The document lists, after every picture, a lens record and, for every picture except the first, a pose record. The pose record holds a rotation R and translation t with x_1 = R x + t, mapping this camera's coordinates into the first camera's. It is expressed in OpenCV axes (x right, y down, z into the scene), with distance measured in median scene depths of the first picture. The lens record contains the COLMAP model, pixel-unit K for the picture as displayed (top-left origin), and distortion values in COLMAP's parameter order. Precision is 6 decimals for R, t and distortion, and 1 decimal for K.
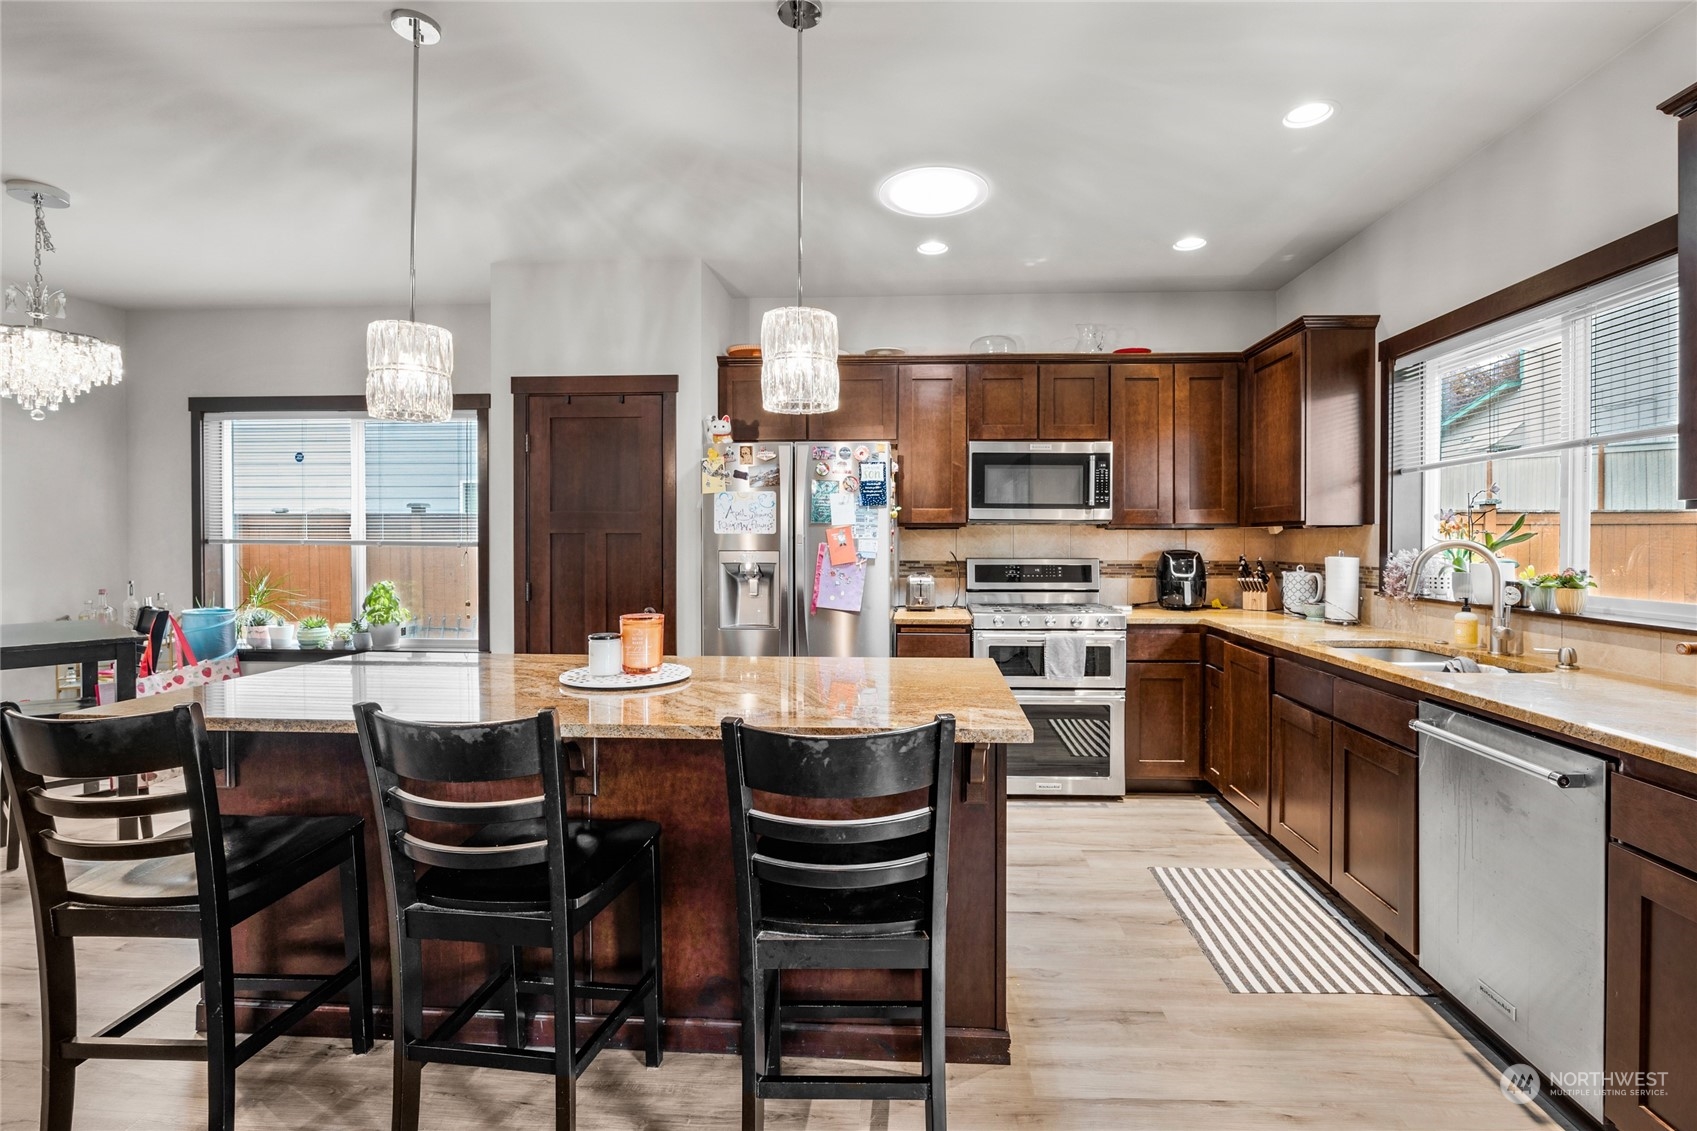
lens RADIAL K [[753.2, 0, 850.1], [0, 753.2, 549.6], [0, 0, 1]] dist [-0.003439, -0.000085]
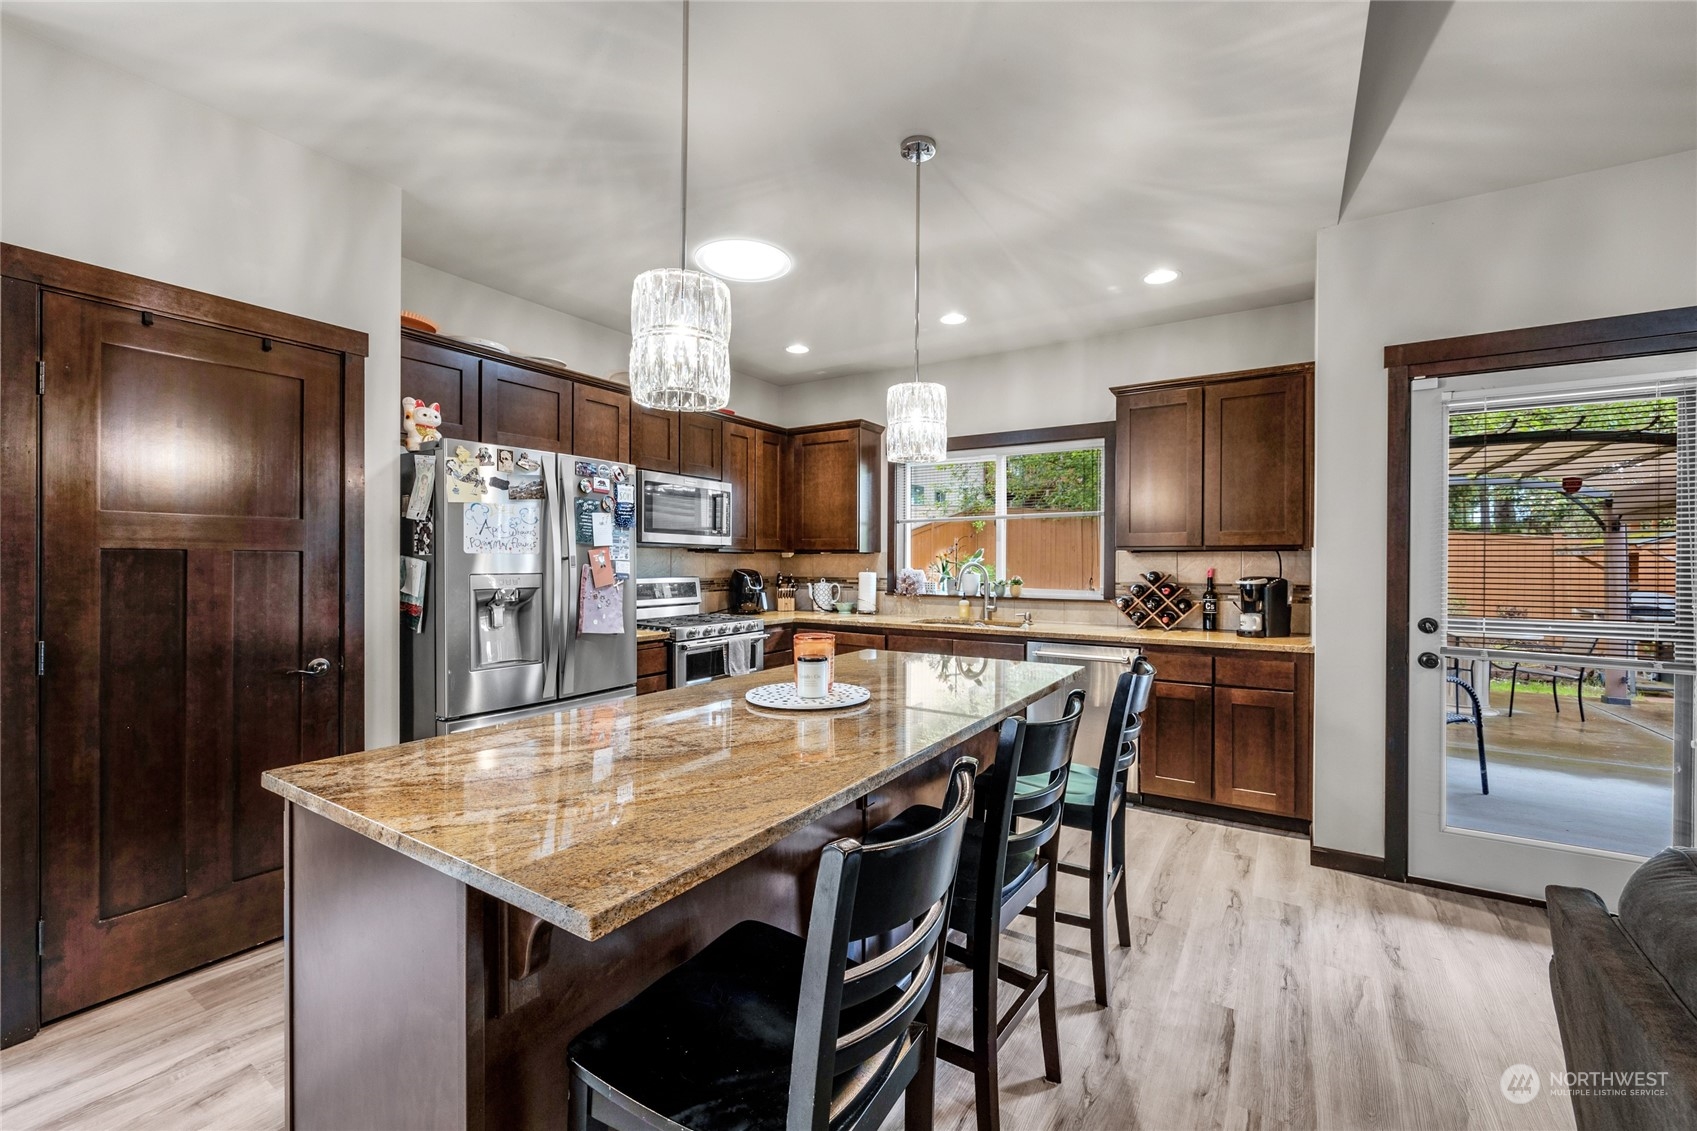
lens RADIAL K [[697.9, 0, 851.8], [0, 697.9, 565.2], [0, 0, 1]] dist [0.000316, 0.000049]
pose [[0.488840, -0.002907, 0.872369, -0.611491], [0.006225, 0.999981, -0.000155, -0.005433], [-0.872352, 0.005506, 0.488848, 0.272558]]
